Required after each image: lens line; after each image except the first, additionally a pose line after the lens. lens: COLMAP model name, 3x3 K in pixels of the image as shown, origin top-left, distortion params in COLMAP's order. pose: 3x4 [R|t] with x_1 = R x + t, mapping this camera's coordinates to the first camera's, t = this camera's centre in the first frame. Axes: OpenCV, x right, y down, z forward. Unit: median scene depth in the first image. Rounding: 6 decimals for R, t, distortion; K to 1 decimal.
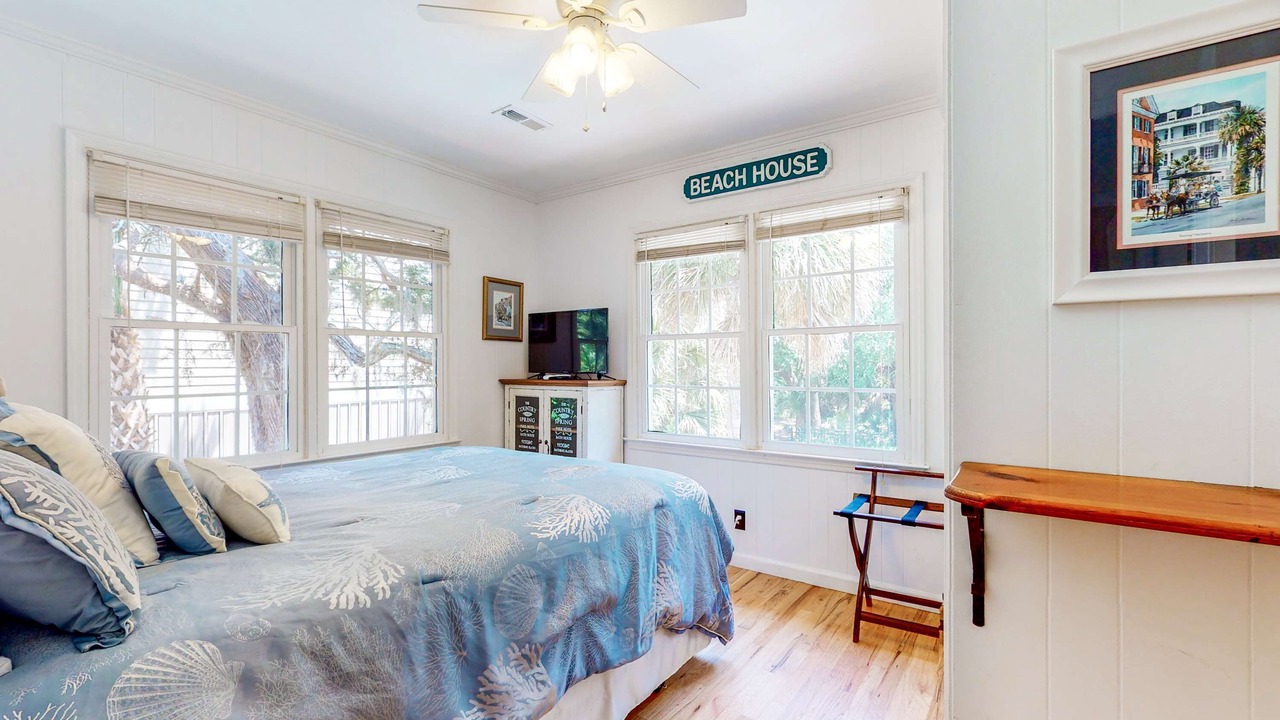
lens RADIAL K [[557.6, 0, 640.0], [0, 557.6, 360.0], [0, 0, 1]] dist [-0.000222, 0.000106]
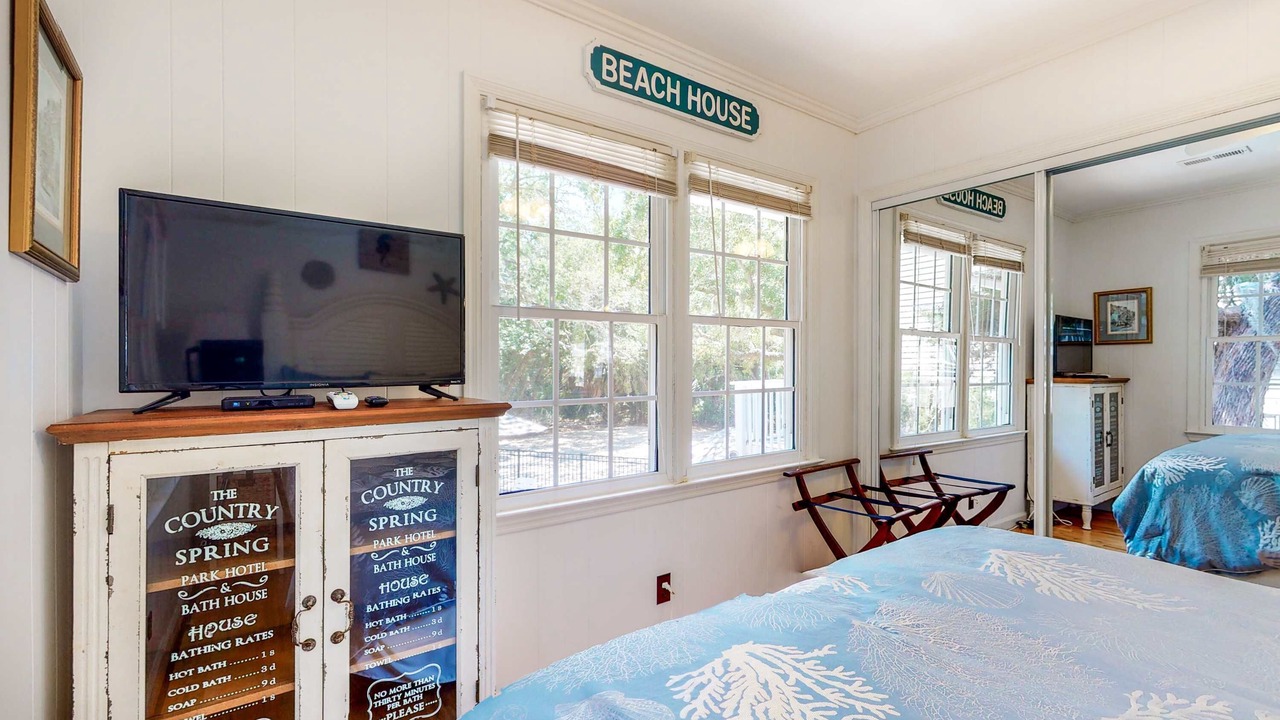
lens RADIAL K [[557.6, 0, 640.0], [0, 557.6, 360.0], [0, 0, 1]] dist [-0.000222, 0.000106]
pose [[0.314750, 0.002350, 0.949172, -0.480405], [-0.004695, 0.999989, -0.000919, 0.005758], [-0.949163, -0.004167, 0.314758, 0.809348]]
